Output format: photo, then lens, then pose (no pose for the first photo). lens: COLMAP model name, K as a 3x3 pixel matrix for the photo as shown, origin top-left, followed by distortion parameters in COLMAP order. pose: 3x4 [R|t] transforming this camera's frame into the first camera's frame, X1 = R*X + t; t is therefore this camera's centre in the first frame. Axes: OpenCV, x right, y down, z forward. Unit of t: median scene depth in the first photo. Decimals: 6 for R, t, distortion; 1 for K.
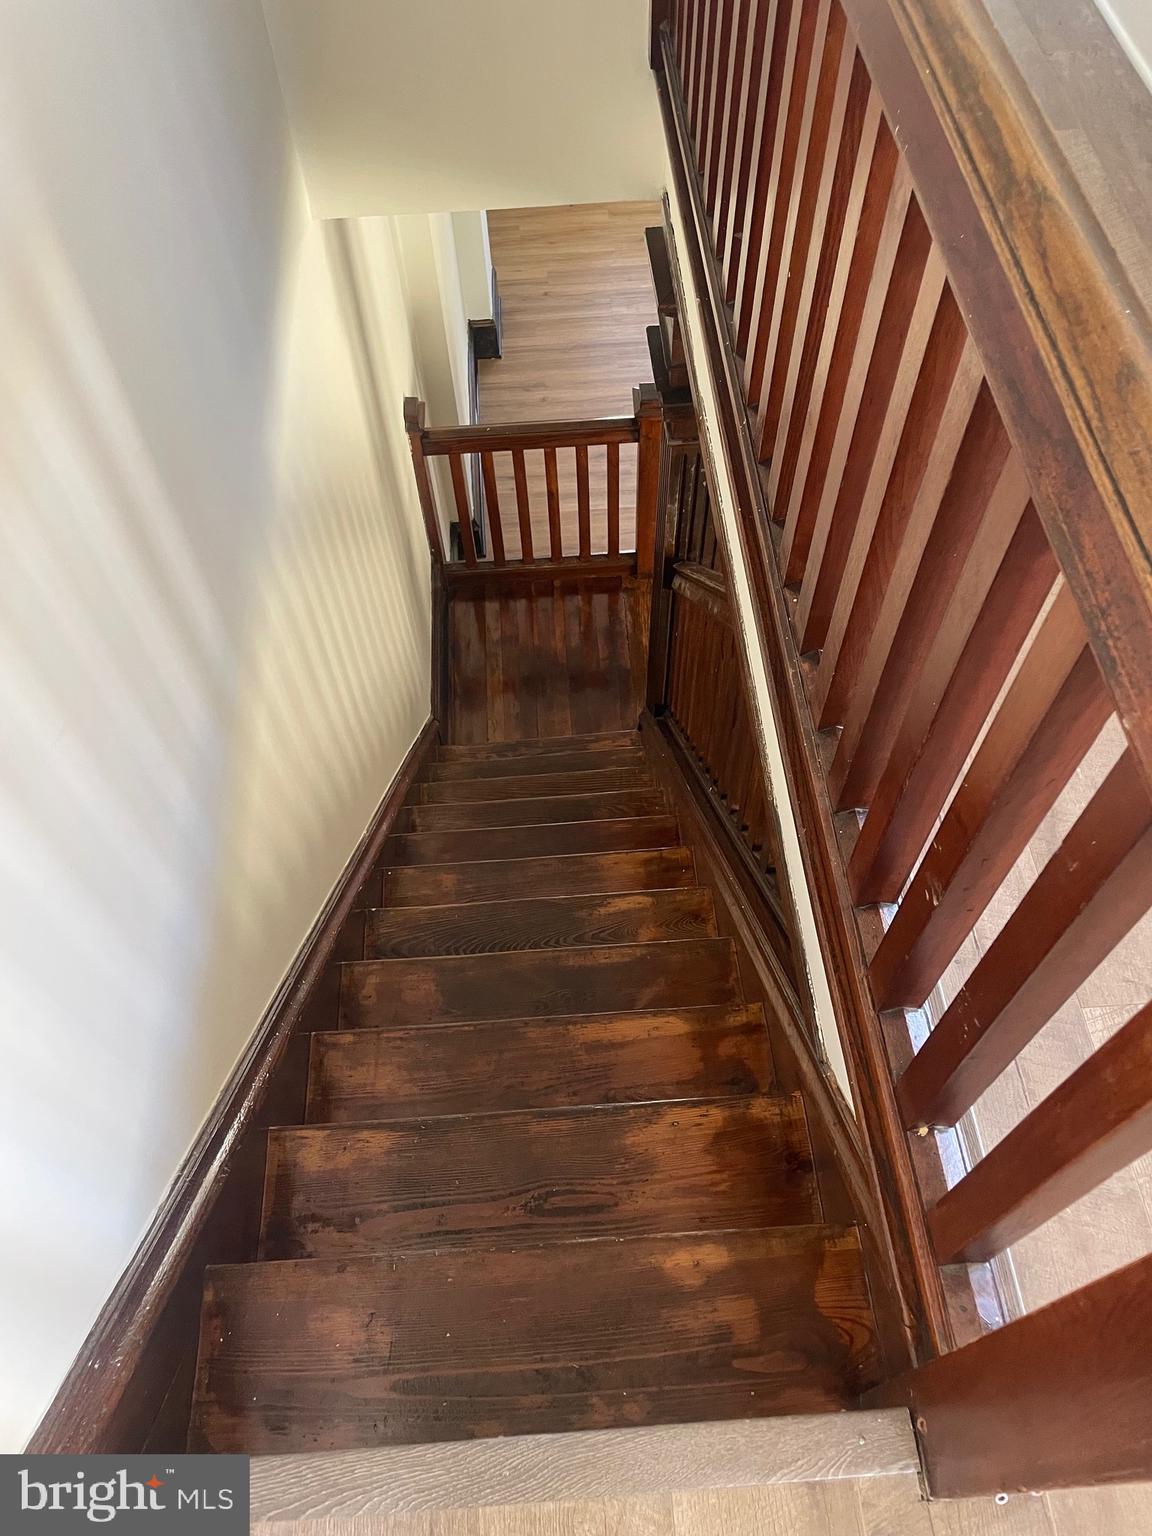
lens RADIAL K [[1161.9, 0, 569.1], [0, 1161.9, 780.8], [0, 0, 1]] dist [0.091239, -0.116486]
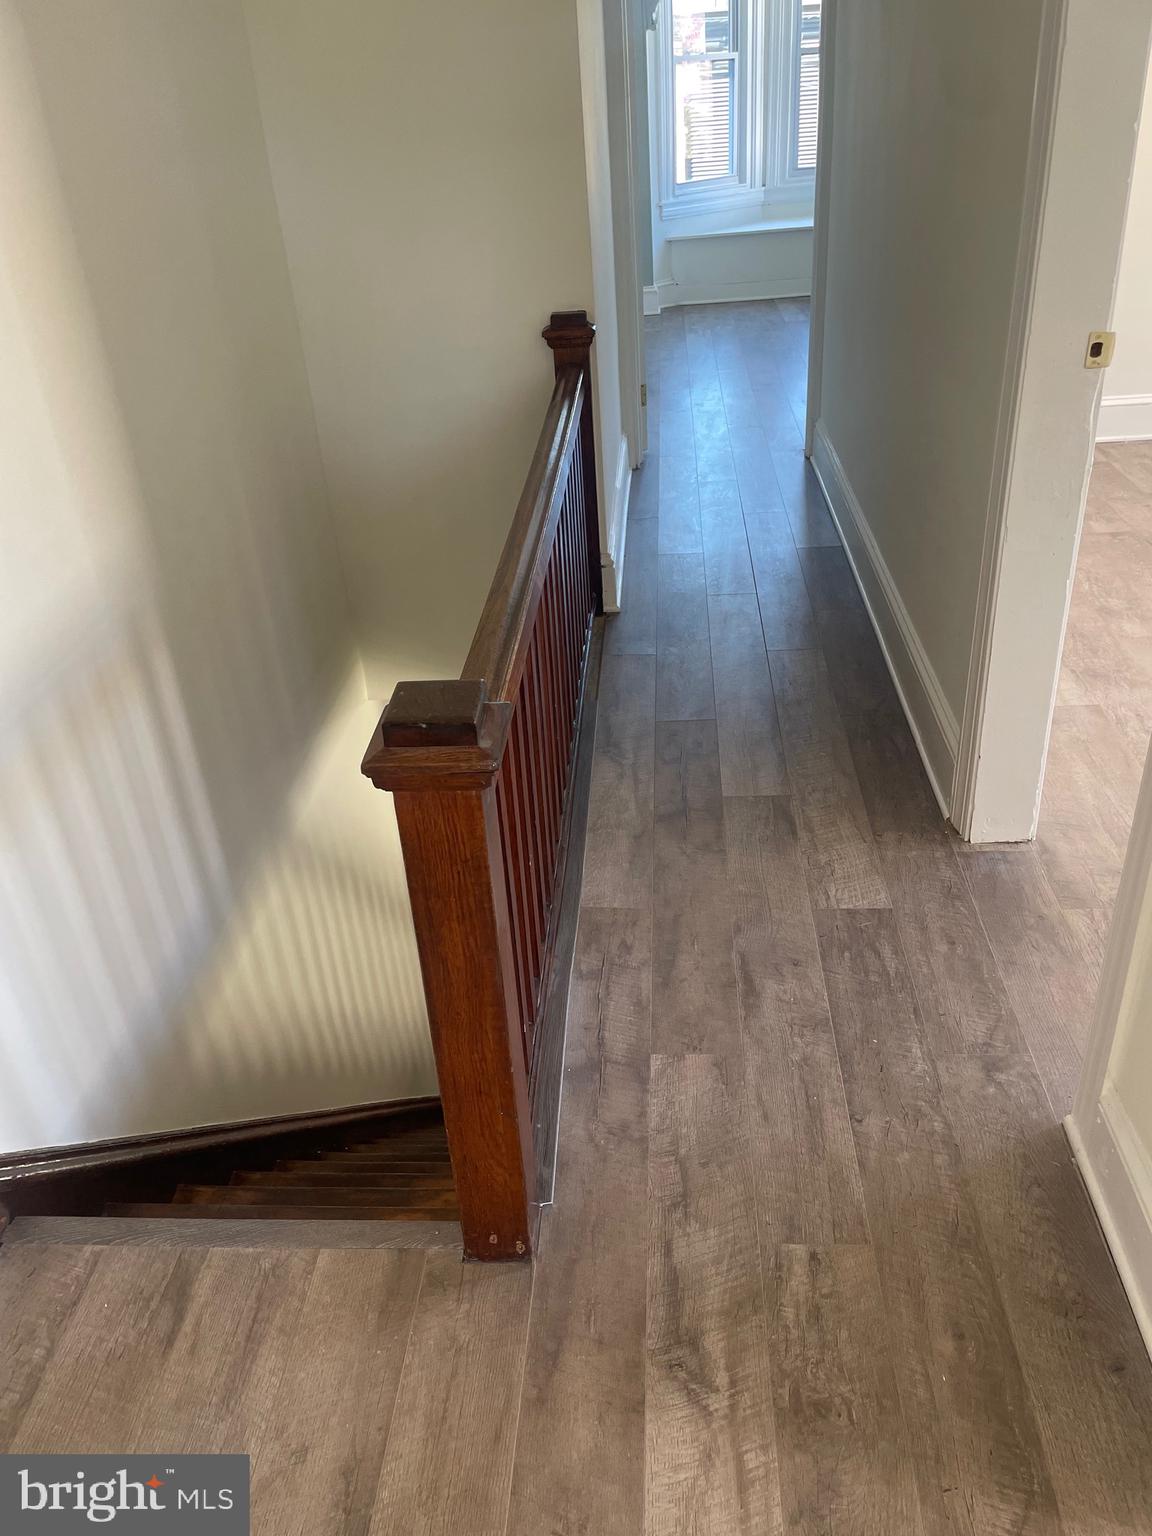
lens RADIAL K [[1161.9, 0, 569.1], [0, 1161.9, 780.8], [0, 0, 1]] dist [0.091239, -0.116486]
pose [[0.991296, 0.036509, -0.126486, 0.631168], [-0.089300, 0.892426, -0.442268, 0.715469], [0.096732, 0.449714, 0.887919, -0.780553]]
